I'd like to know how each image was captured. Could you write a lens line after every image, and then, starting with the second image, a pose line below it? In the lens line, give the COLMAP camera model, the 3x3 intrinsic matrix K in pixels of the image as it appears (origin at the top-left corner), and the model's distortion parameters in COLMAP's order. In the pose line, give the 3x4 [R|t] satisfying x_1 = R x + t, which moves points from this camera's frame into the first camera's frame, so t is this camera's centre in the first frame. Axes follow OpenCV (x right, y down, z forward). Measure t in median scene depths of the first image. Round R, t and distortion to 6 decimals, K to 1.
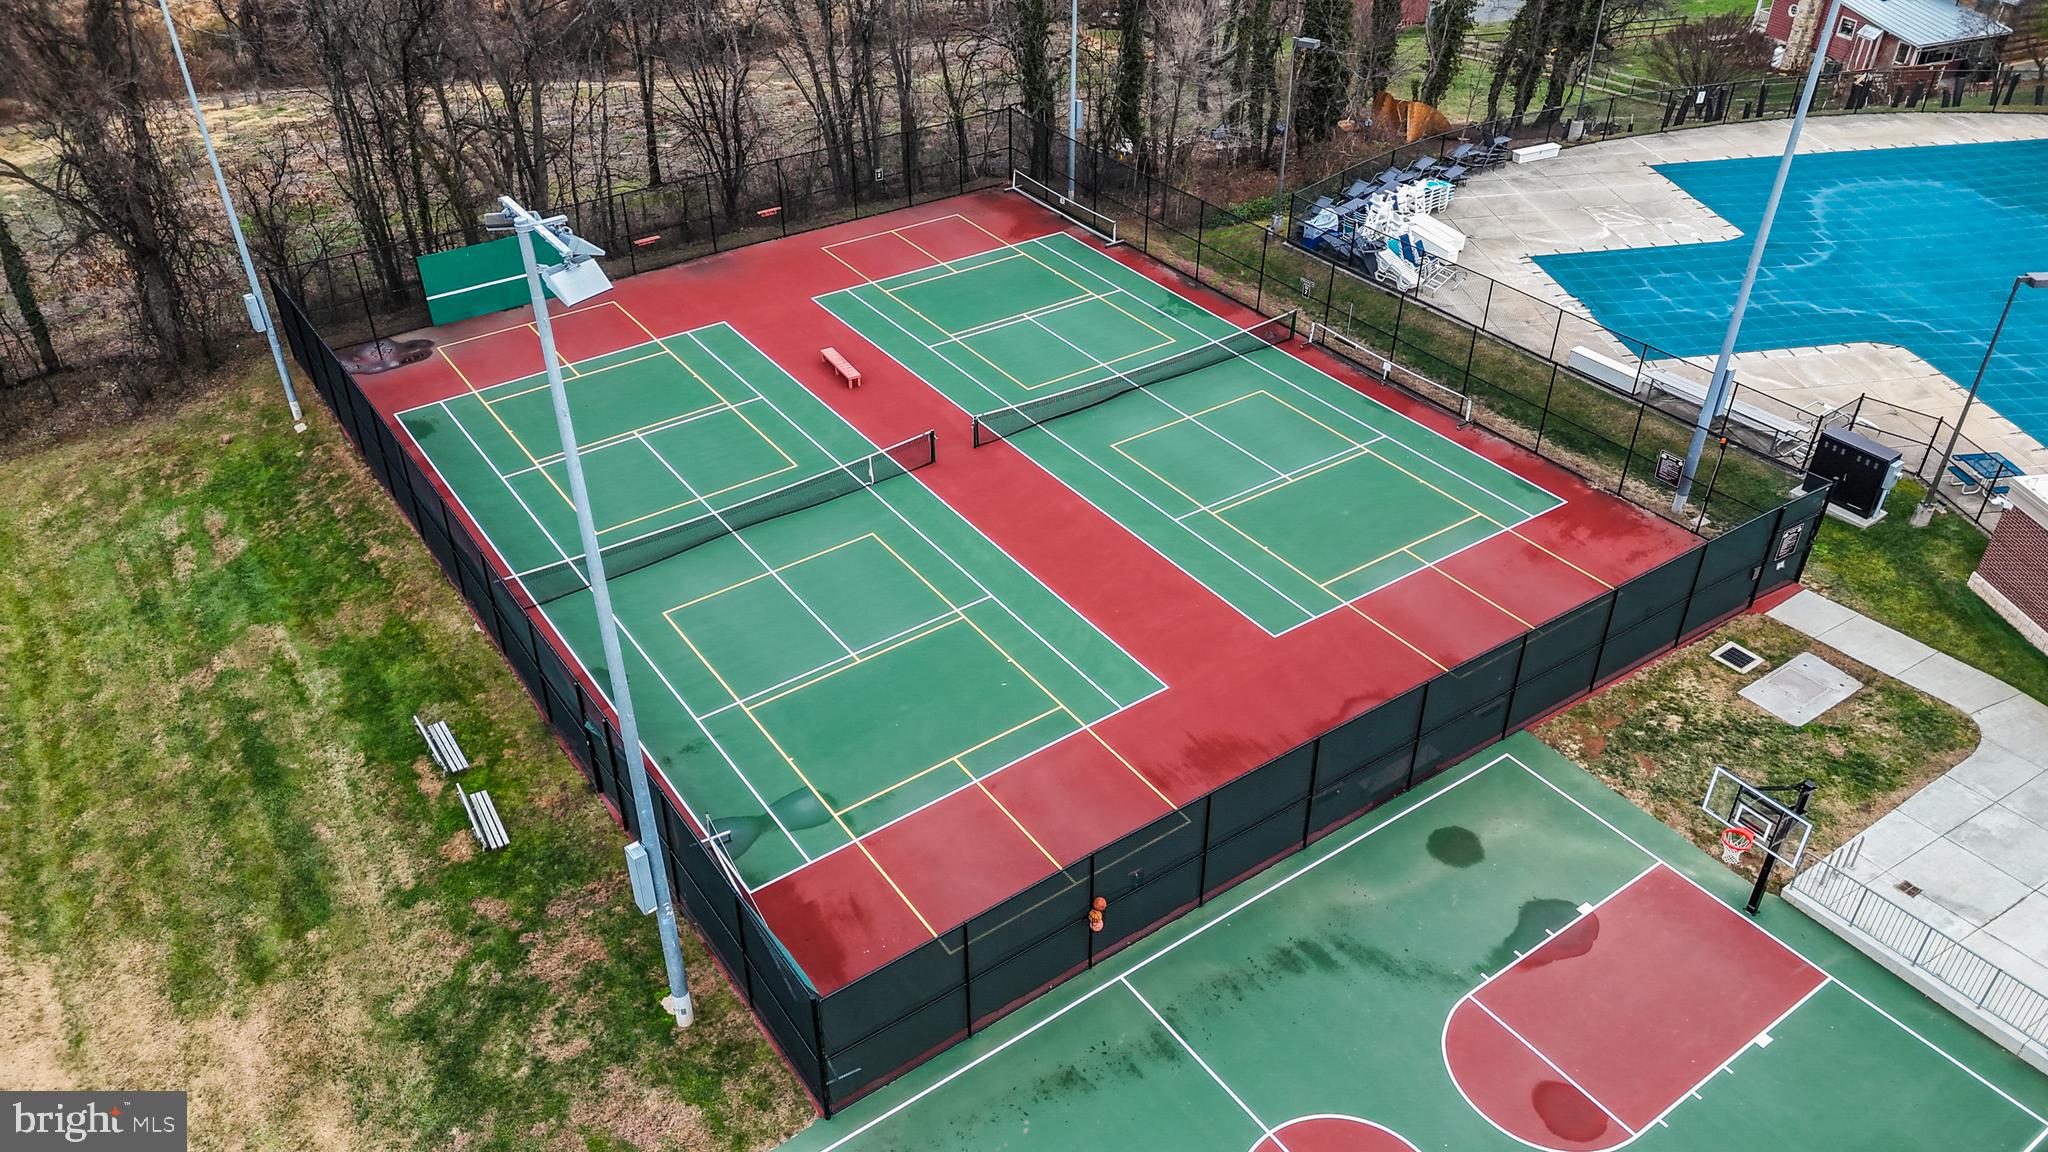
lens RADIAL K [[1490.8, 0, 1024.0], [0, 1490.8, 576.0], [0, 0, 1]] dist [0.102967, -0.102628]
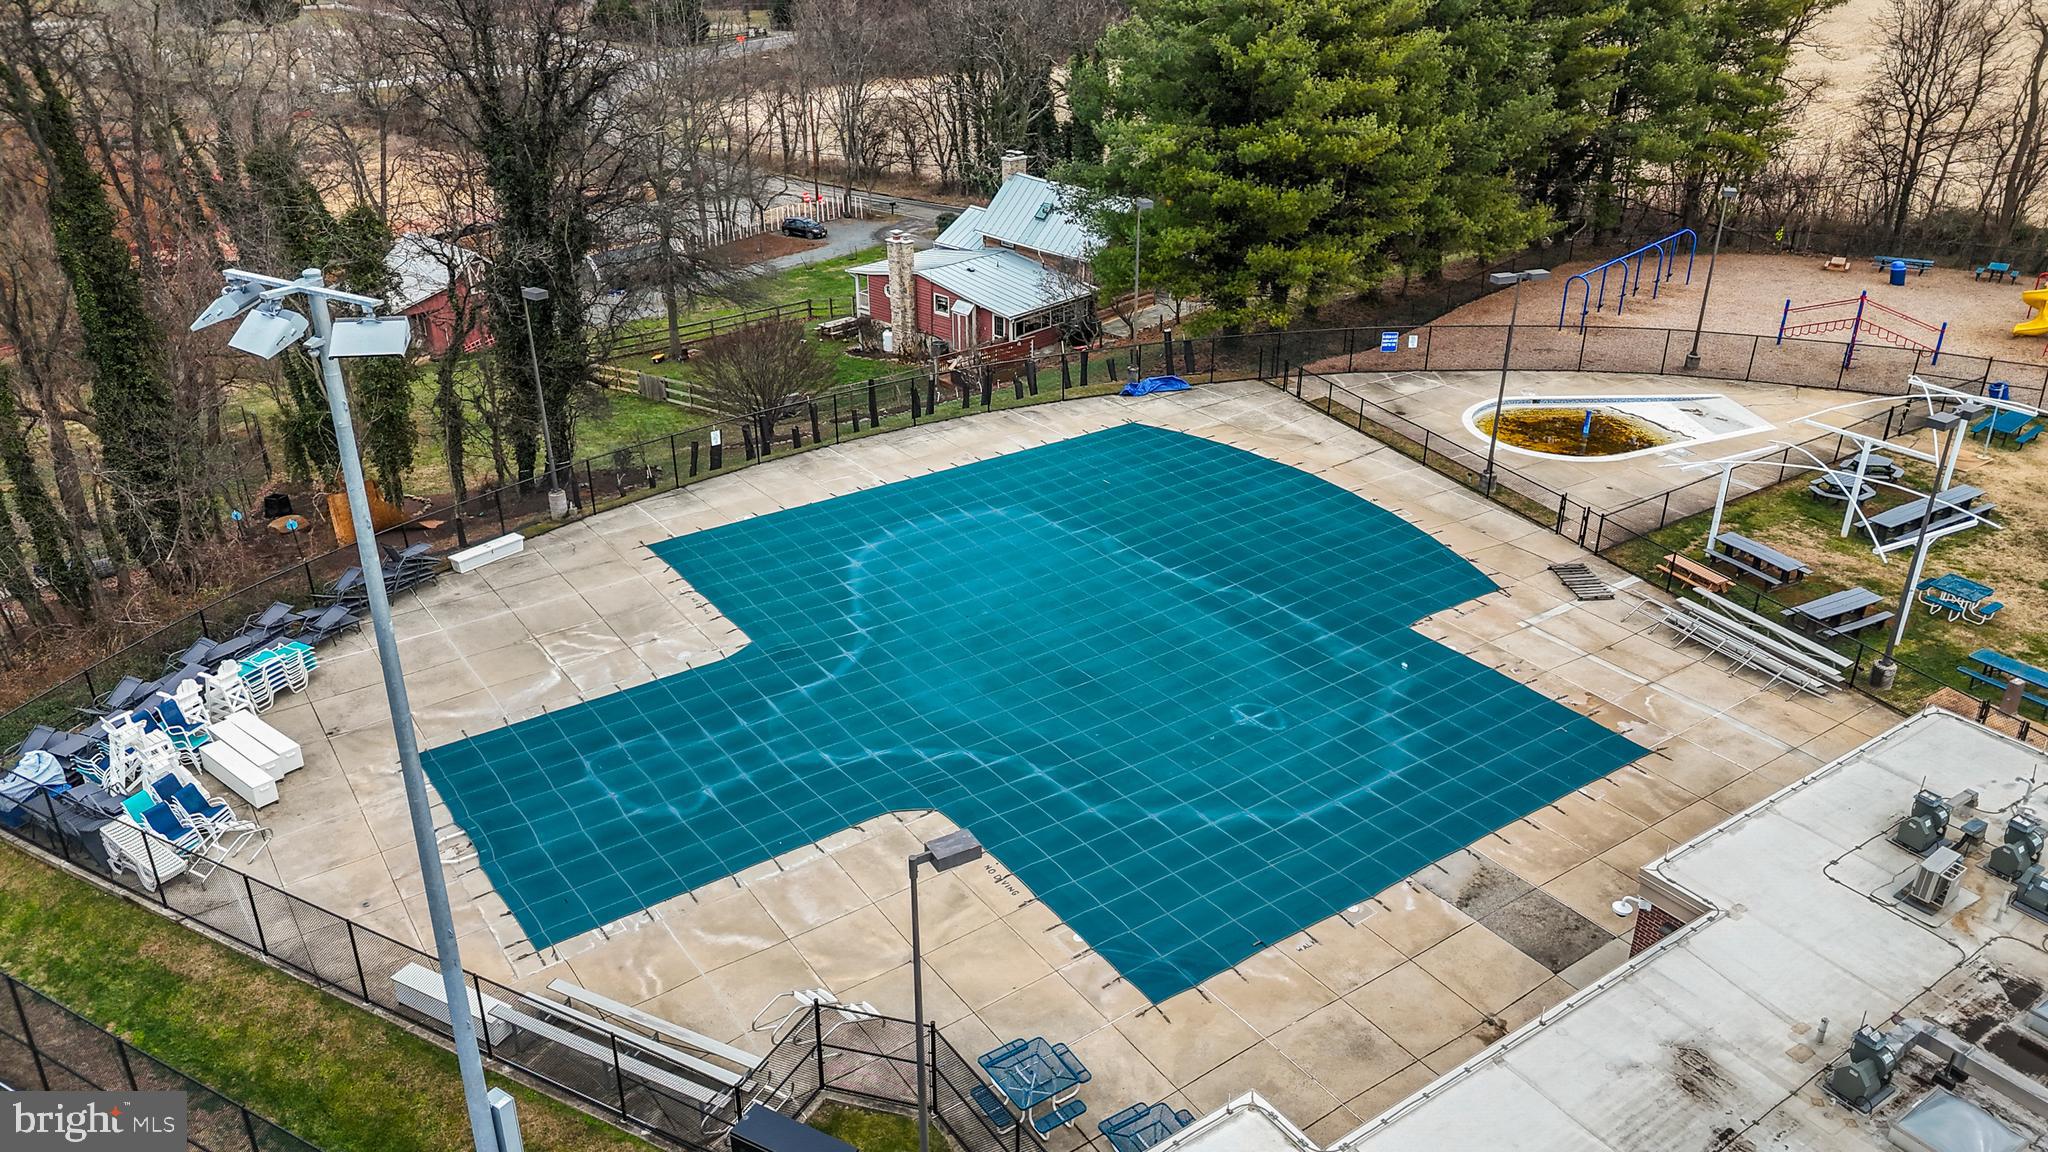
lens RADIAL K [[1505.2, 0, 1024.0], [0, 1505.2, 576.0], [0, 0, 1]] dist [0.155648, -0.242827]
pose [[0.902643, -0.193079, 0.384650, 0.372582], [0.253385, 0.960823, -0.112314, -0.164618], [-0.347895, 0.198844, 0.916204, 0.350455]]
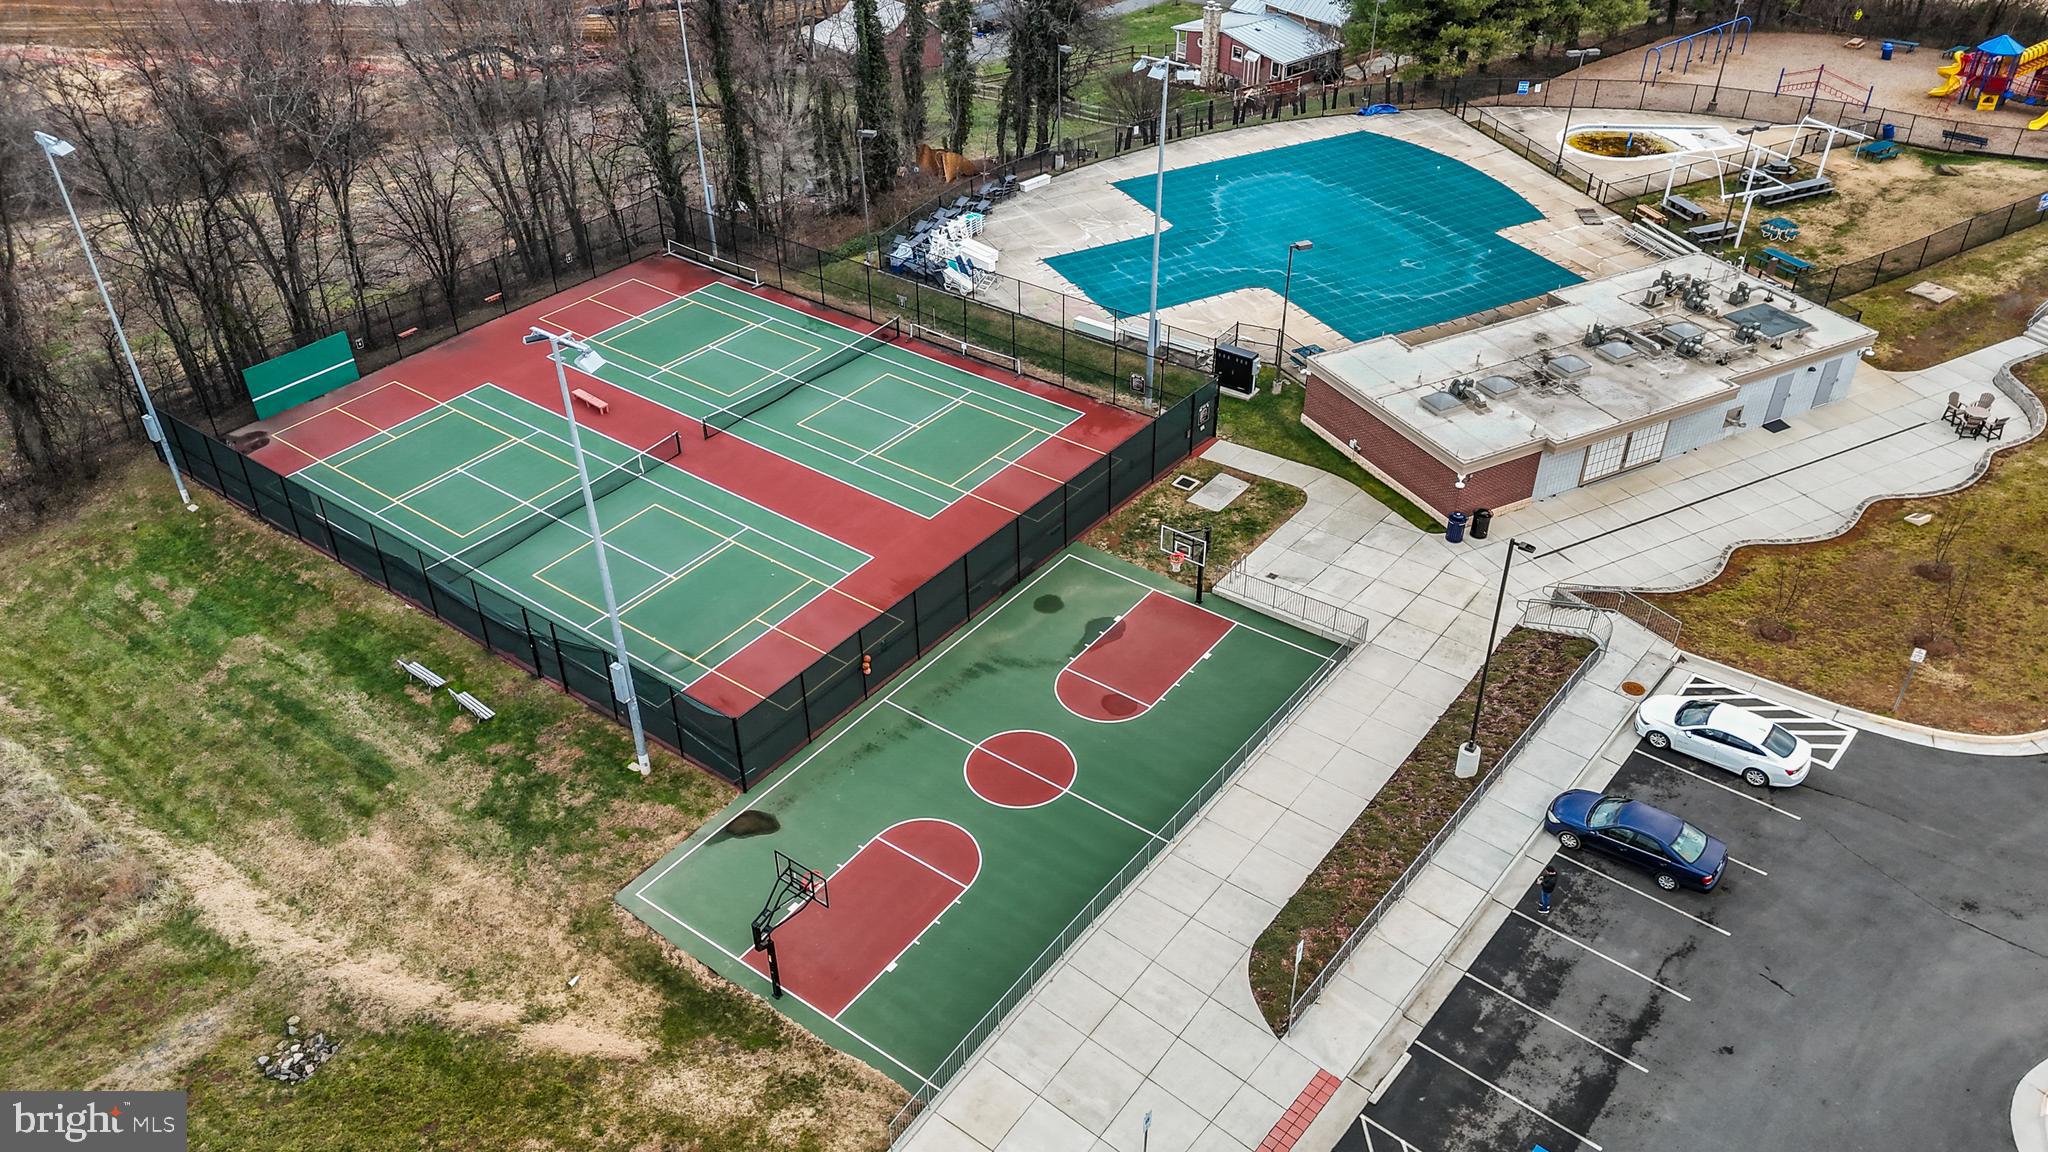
lens RADIAL K [[1490.8, 0, 1024.0], [0, 1490.8, 576.0], [0, 0, 1]] dist [0.102967, -0.102628]
pose [[0.952143, -0.185320, 0.243063, -0.107051], [0.185476, 0.982392, 0.022453, 0.064123], [-0.242944, 0.023704, 0.969751, -0.458592]]
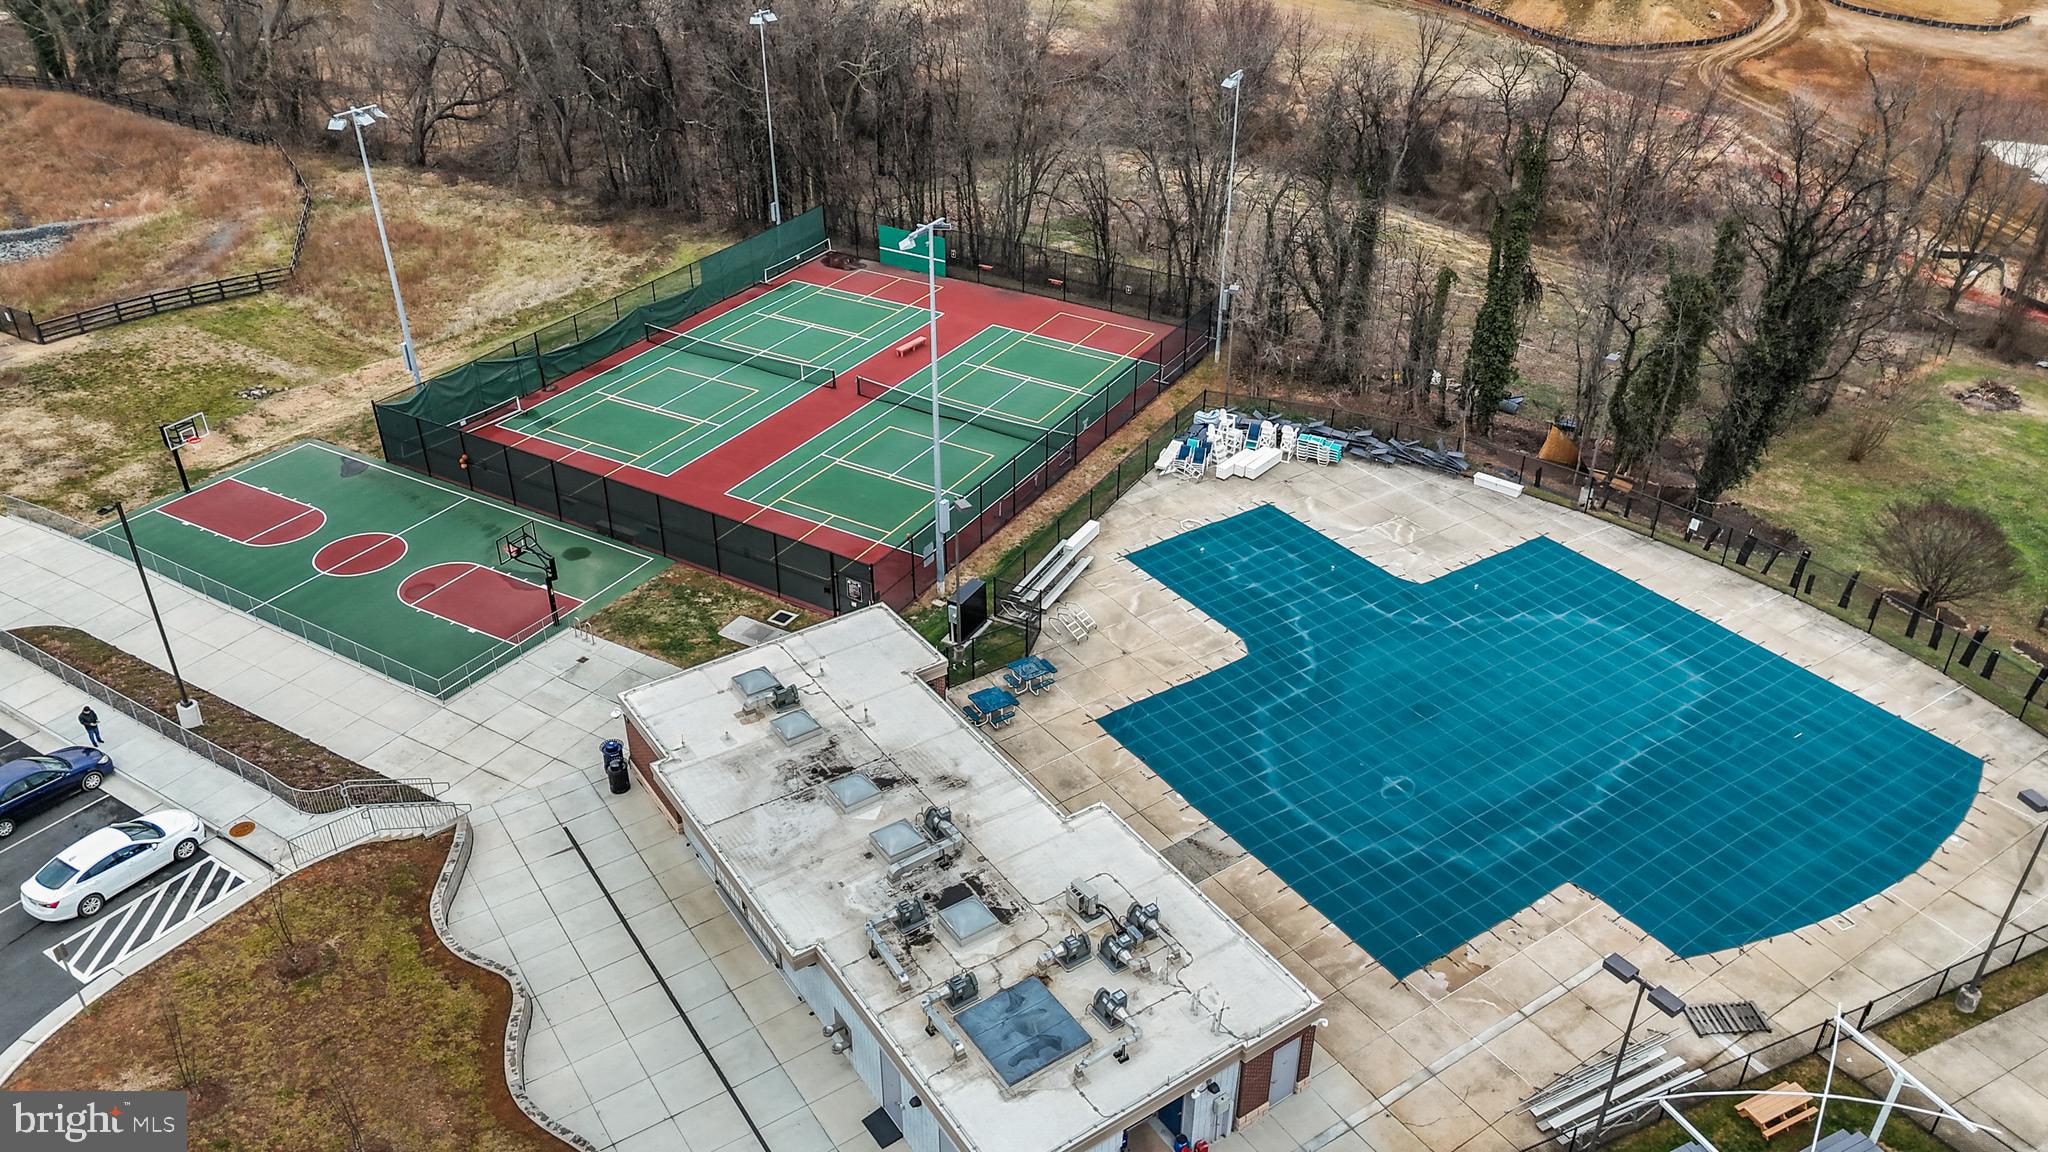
lens RADIAL K [[1459.6, 0, 1035.5], [0, 1459.6, 572.6], [0, 0, 1]] dist [0.111274, -0.085494]
pose [[0.424376, 0.475833, -0.770382, 1.362092], [-0.527856, 0.821279, 0.216494, -0.364023], [0.735713, 0.314776, 0.599702, 0.164996]]
